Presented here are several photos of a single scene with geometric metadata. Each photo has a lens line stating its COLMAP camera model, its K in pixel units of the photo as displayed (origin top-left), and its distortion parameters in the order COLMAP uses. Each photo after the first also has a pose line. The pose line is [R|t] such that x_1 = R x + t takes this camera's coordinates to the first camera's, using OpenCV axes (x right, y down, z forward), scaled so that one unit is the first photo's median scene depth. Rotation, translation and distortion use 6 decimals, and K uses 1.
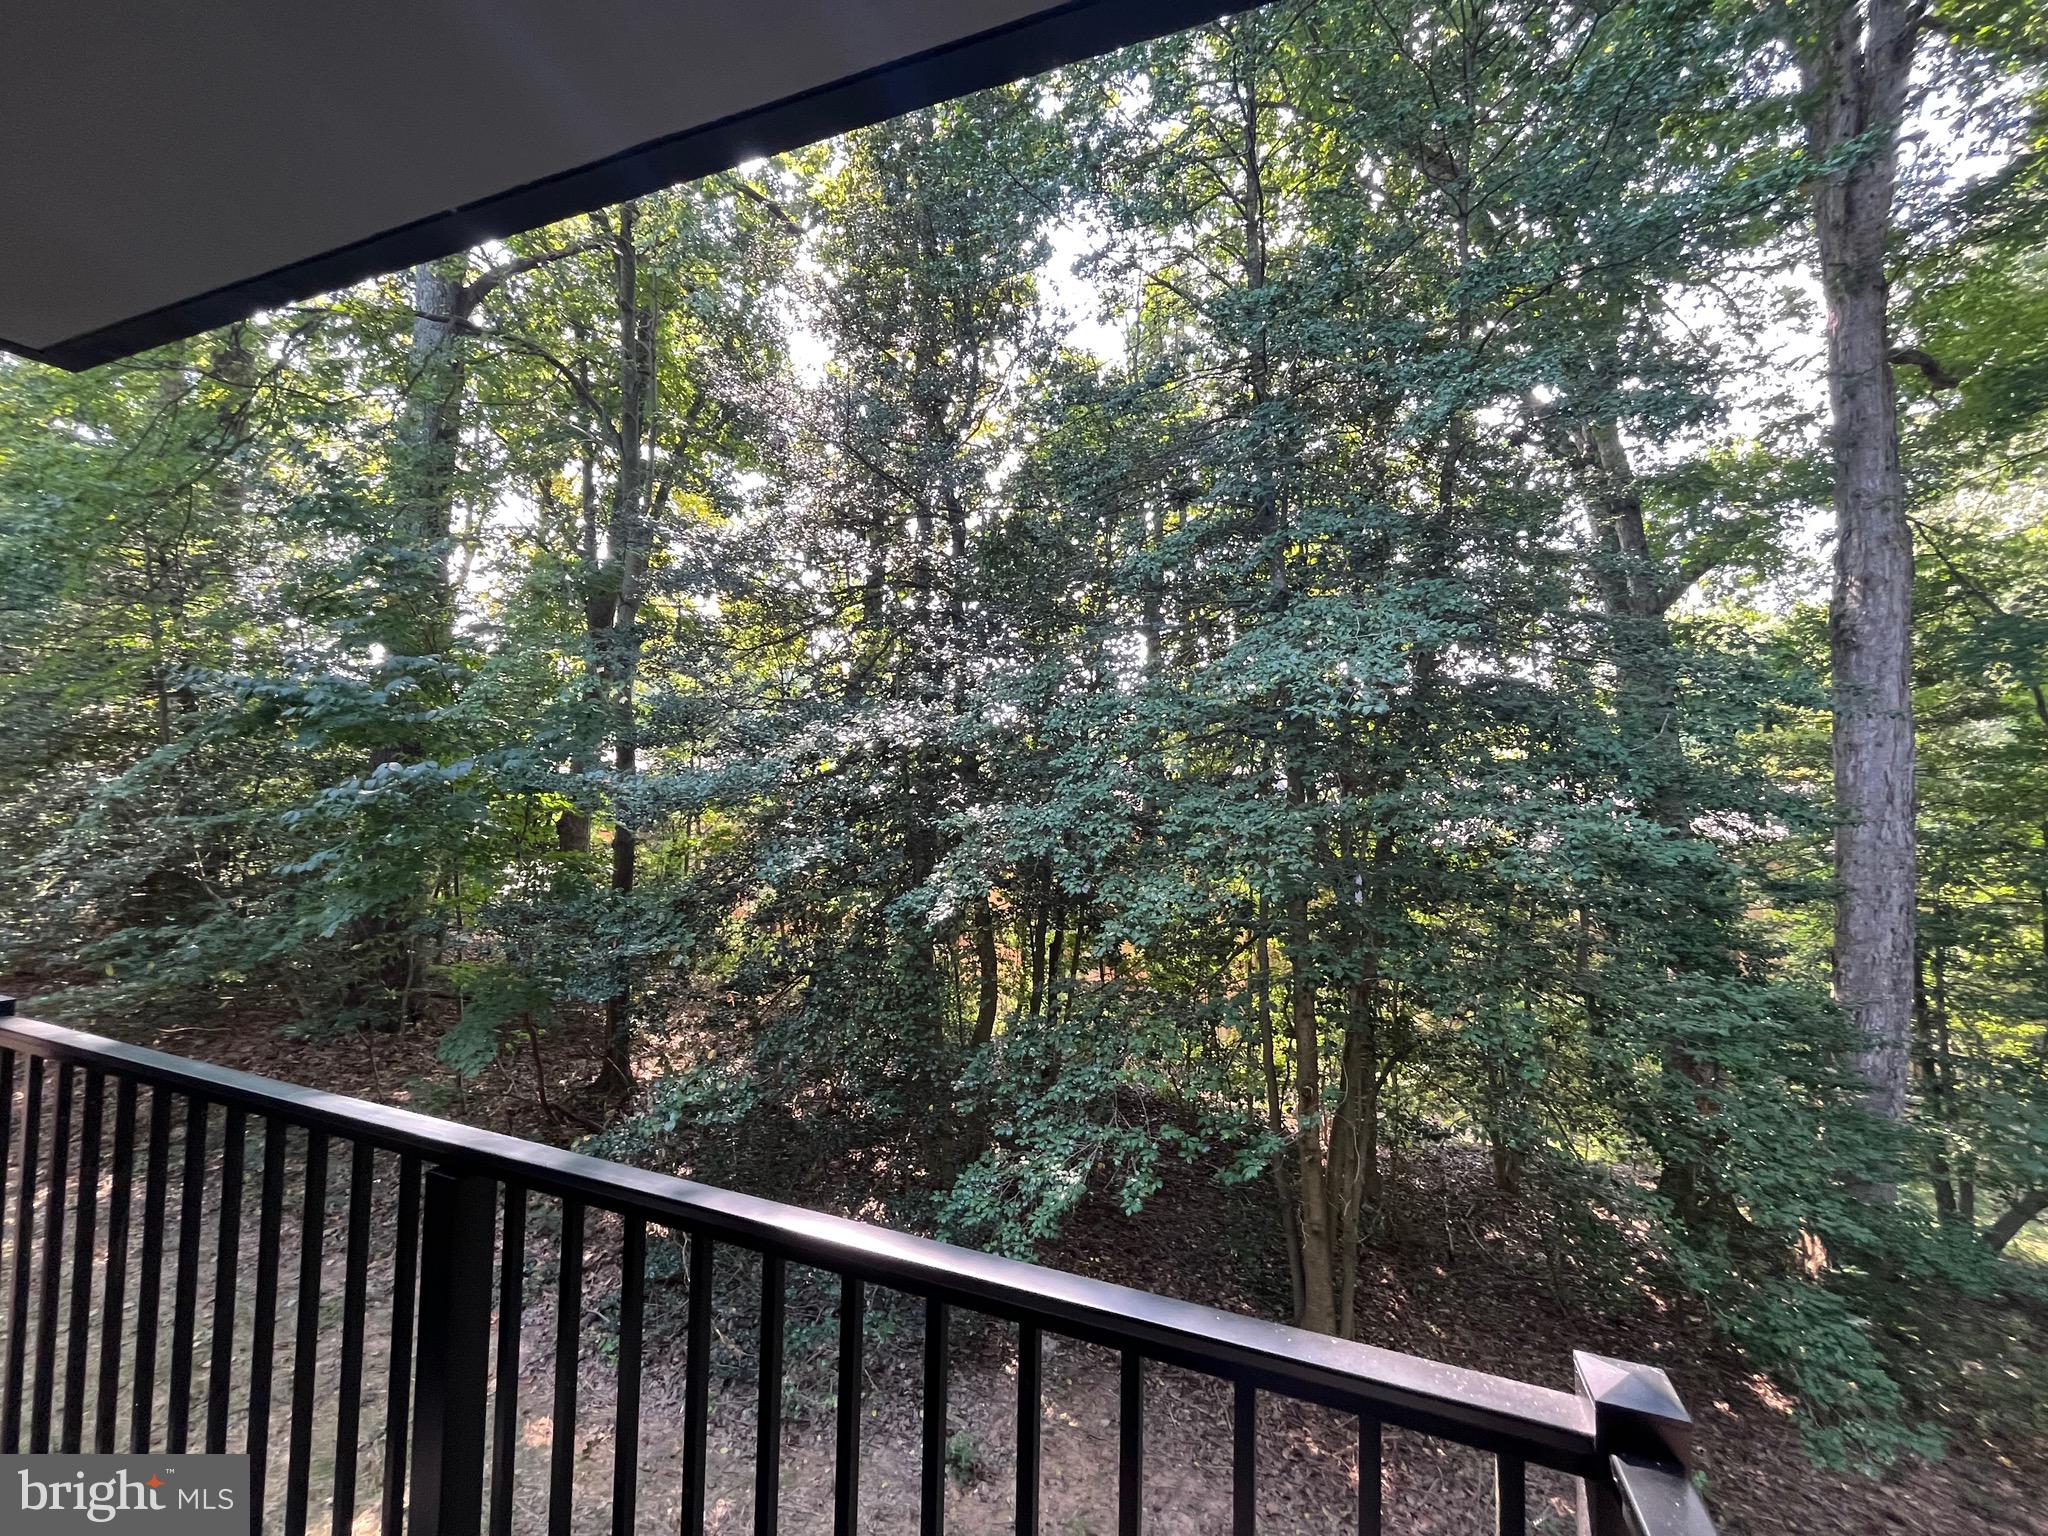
lens RADIAL K [[824.9, 0, 1029.8], [0, 824.9, 763.7], [0, 0, 1]] dist [-0.002774, -0.000429]
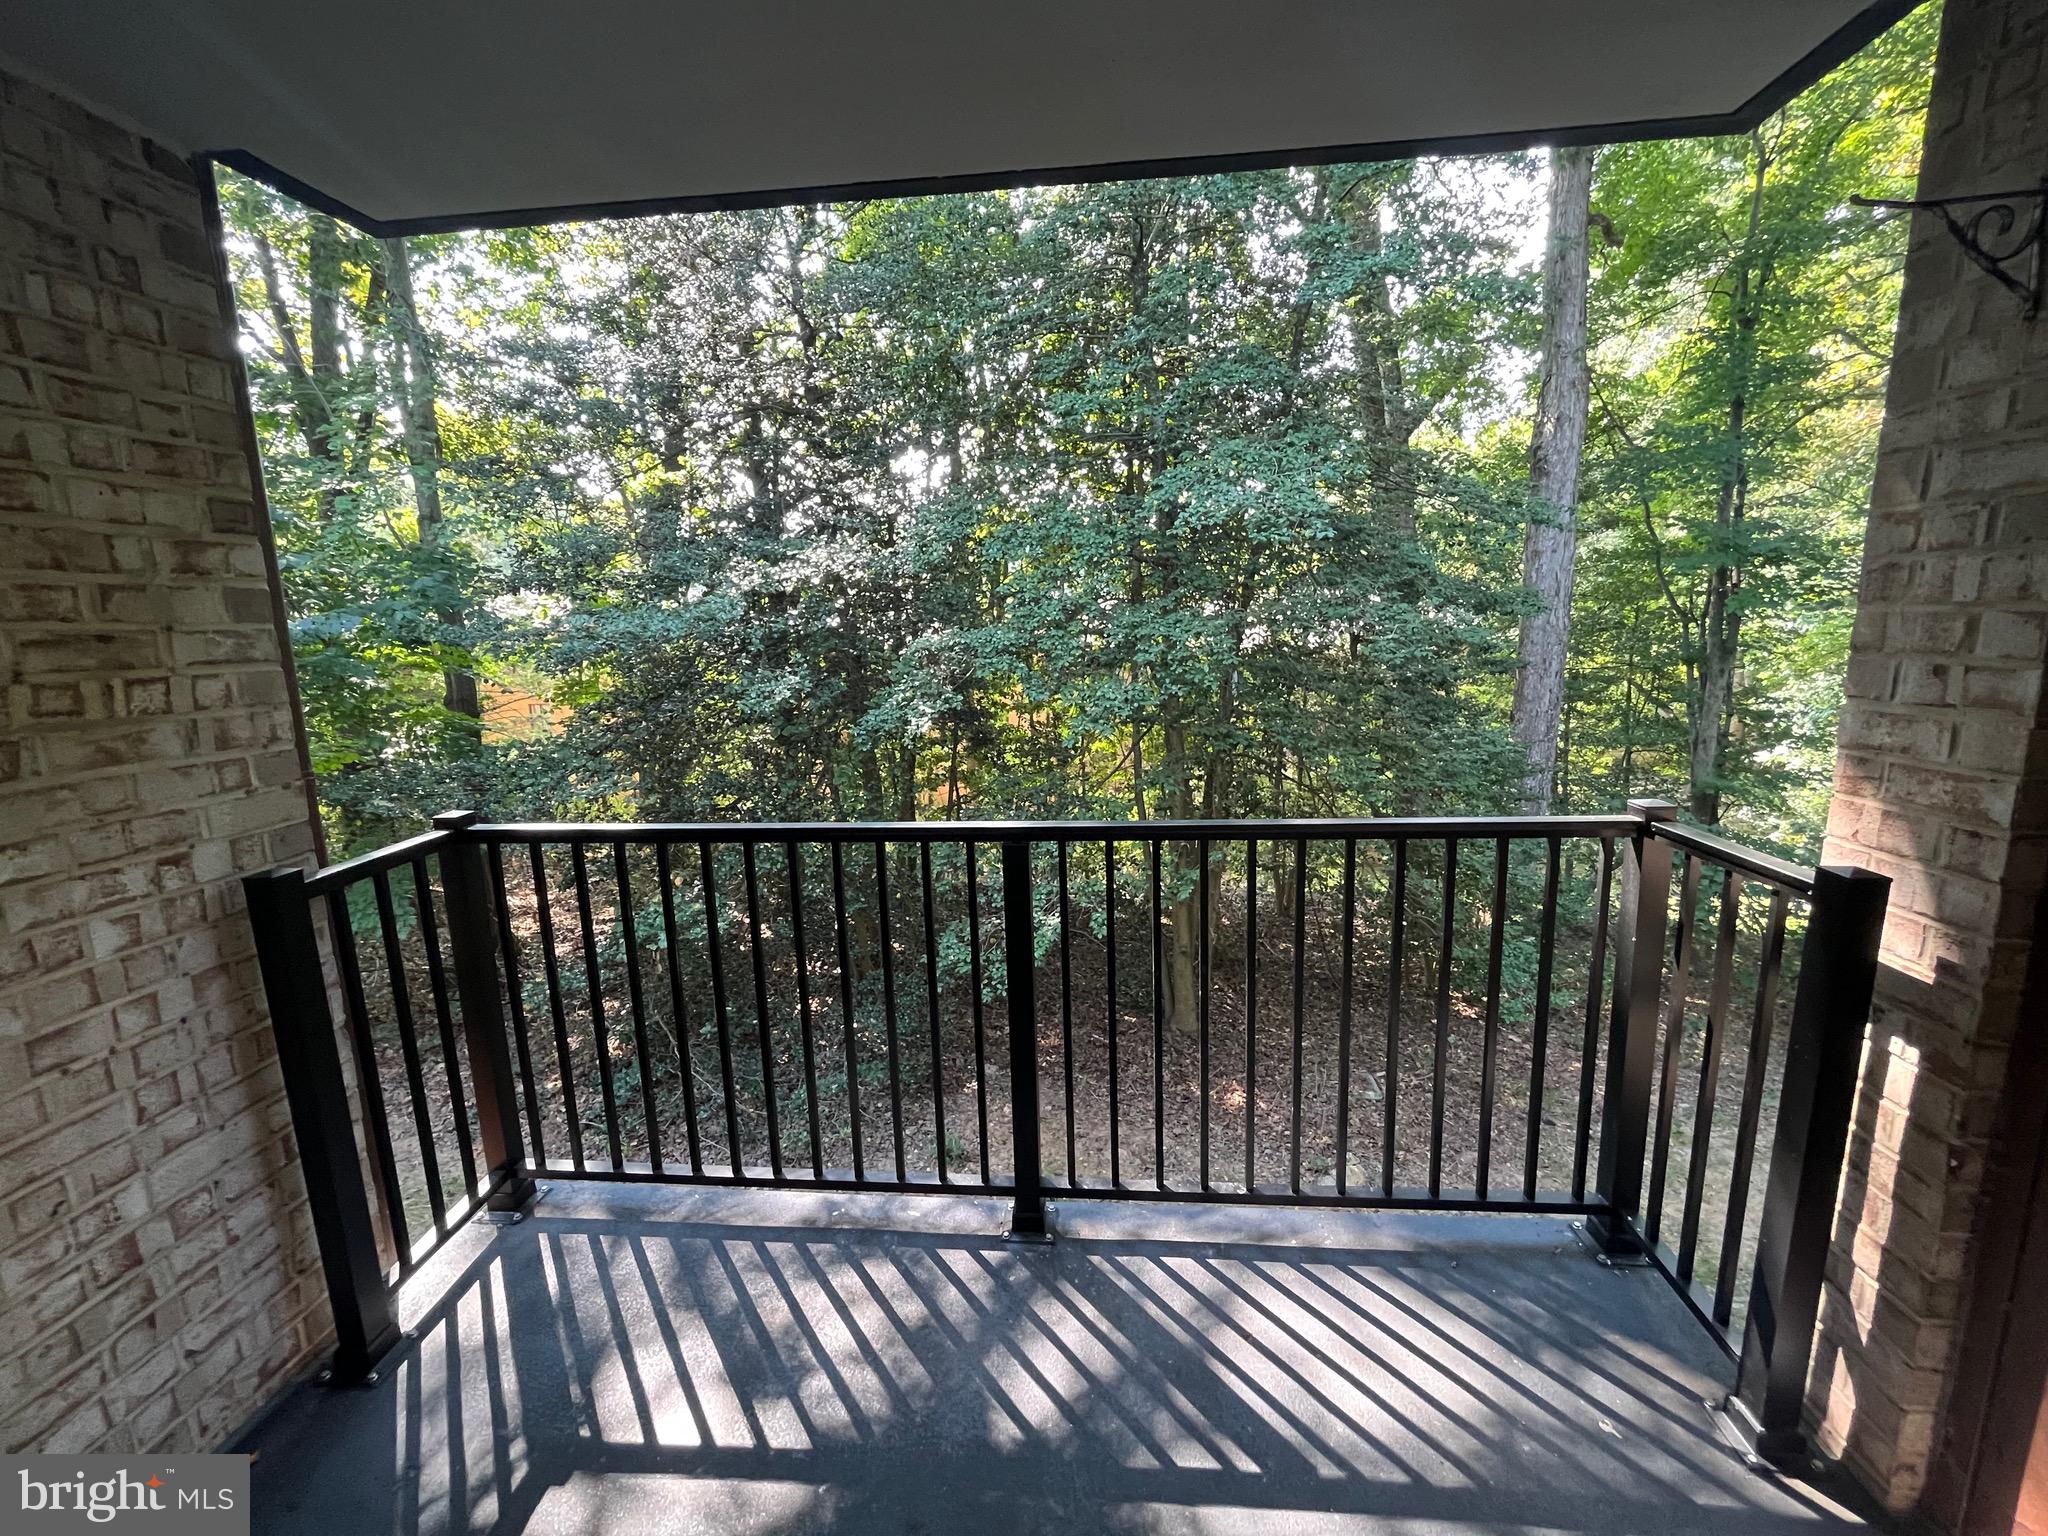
lens RADIAL K [[824.9, 0, 1029.8], [0, 824.9, 763.7], [0, 0, 1]] dist [-0.002774, -0.000429]
pose [[0.960231, -0.096778, 0.261899, -0.118677], [0.041225, 0.976869, 0.209828, -0.001595], [-0.276148, -0.190687, 0.942009, -0.059250]]
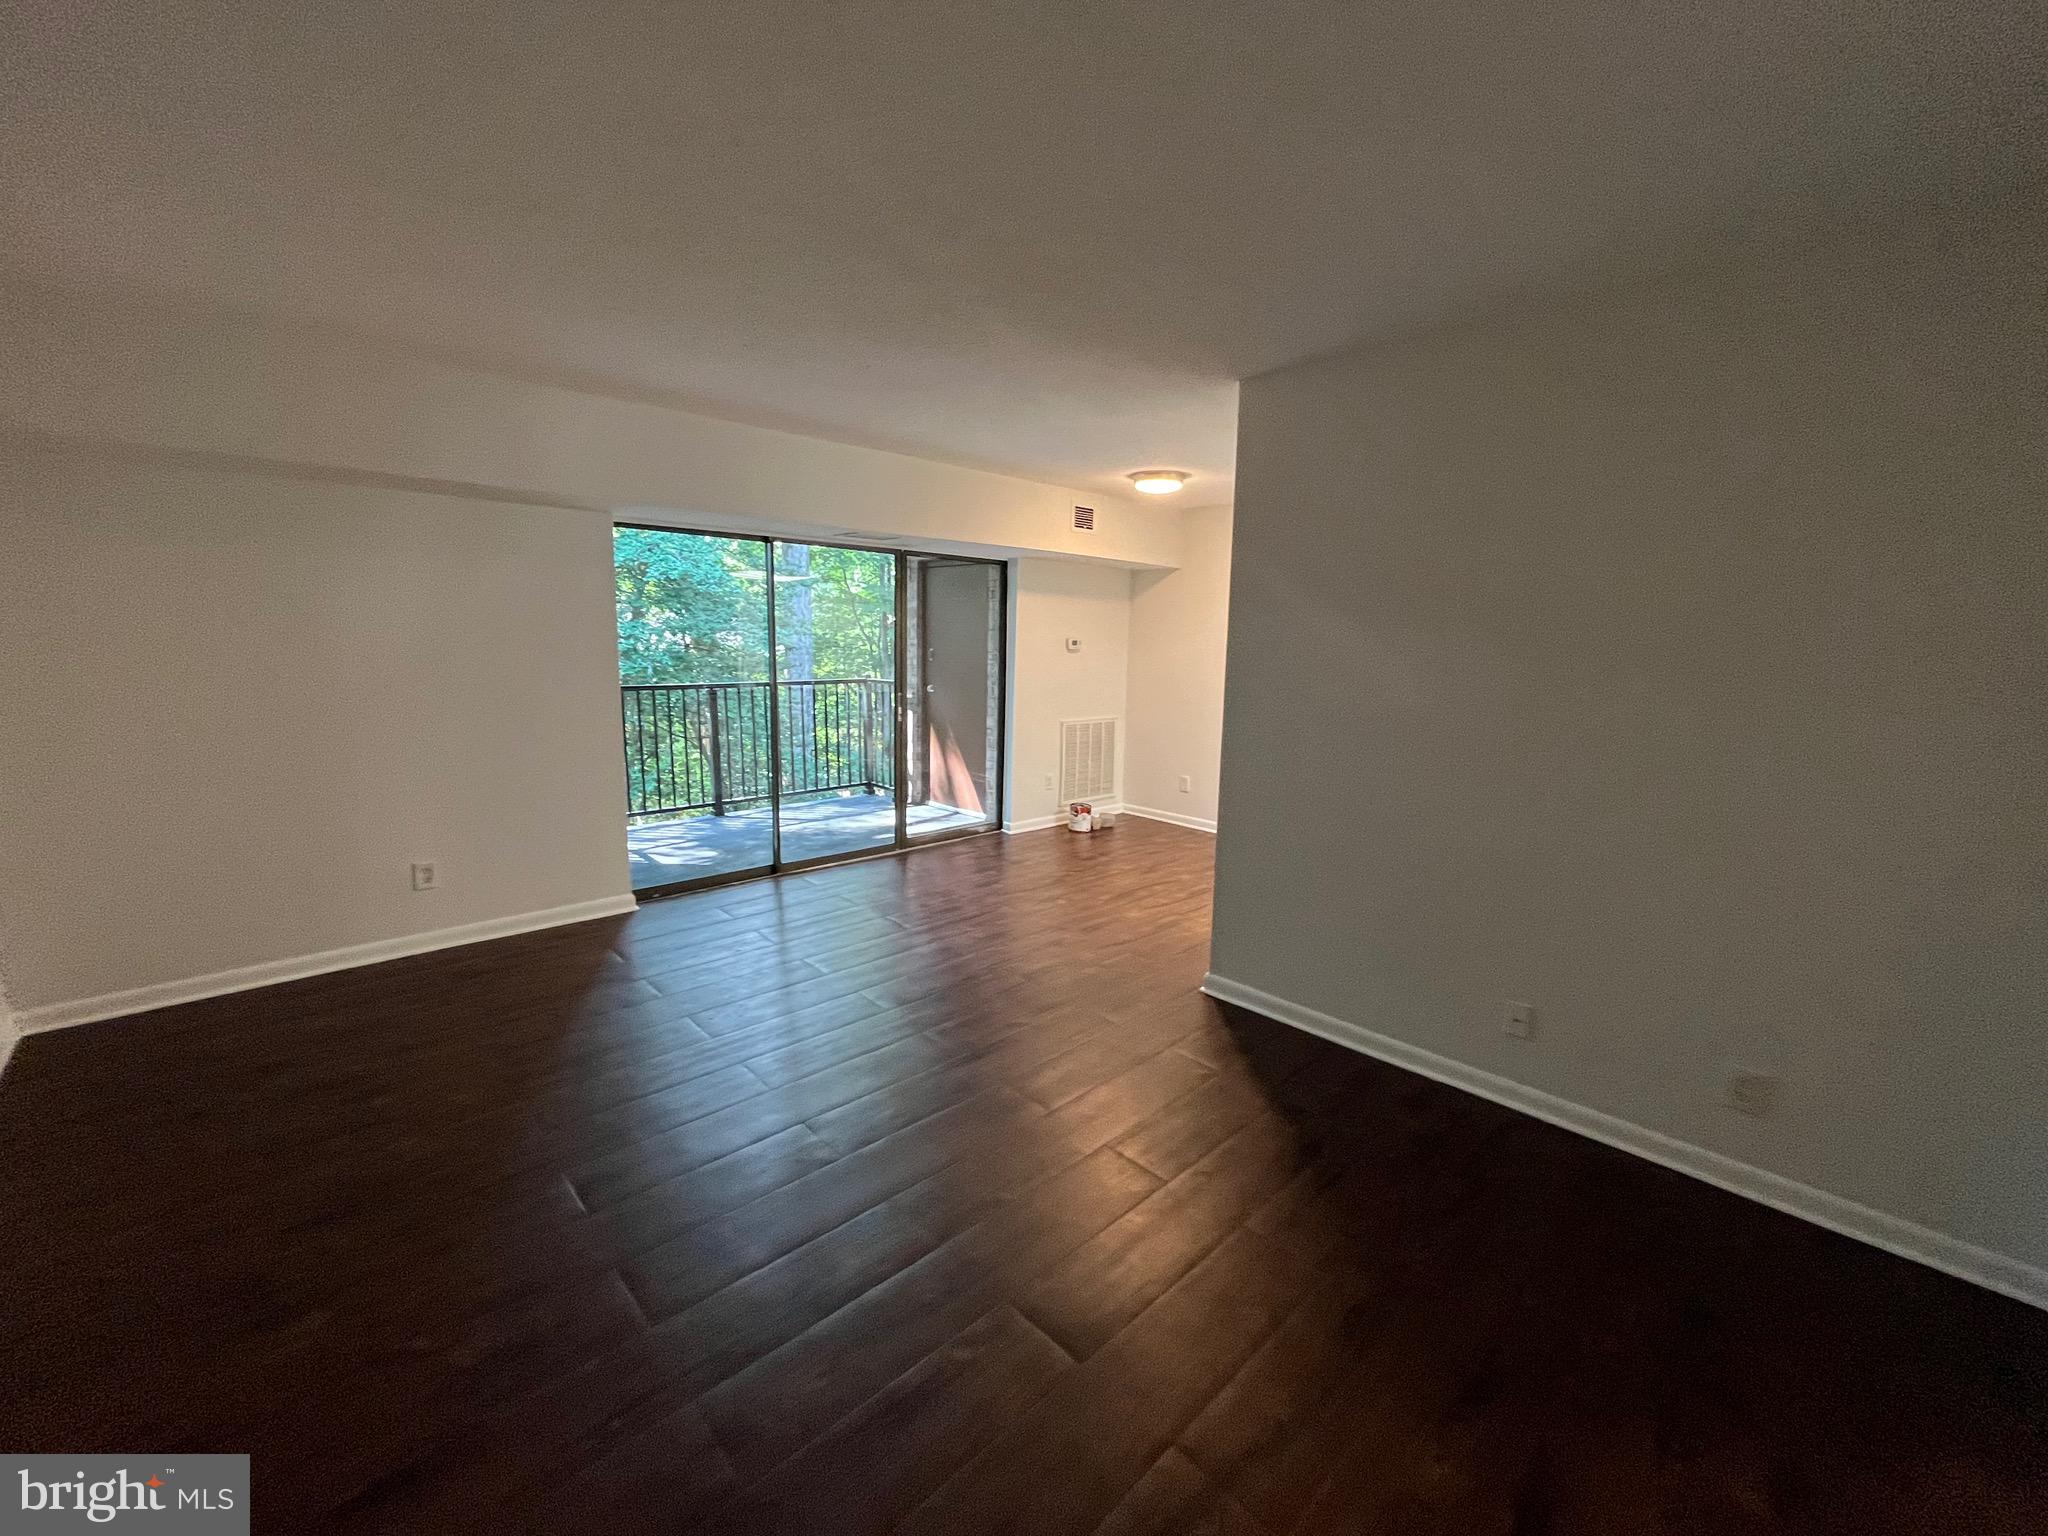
lens RADIAL K [[832.4, 0, 1024.0], [0, 832.4, 768.0], [0, 0, 1]] dist [0.000019, -0.000107]
pose [[0.433390, -0.154088, 0.887936, -0.511746], [-0.039666, 0.981058, 0.189609, -0.012356], [-0.900333, -0.117396, 0.419069, -0.346917]]
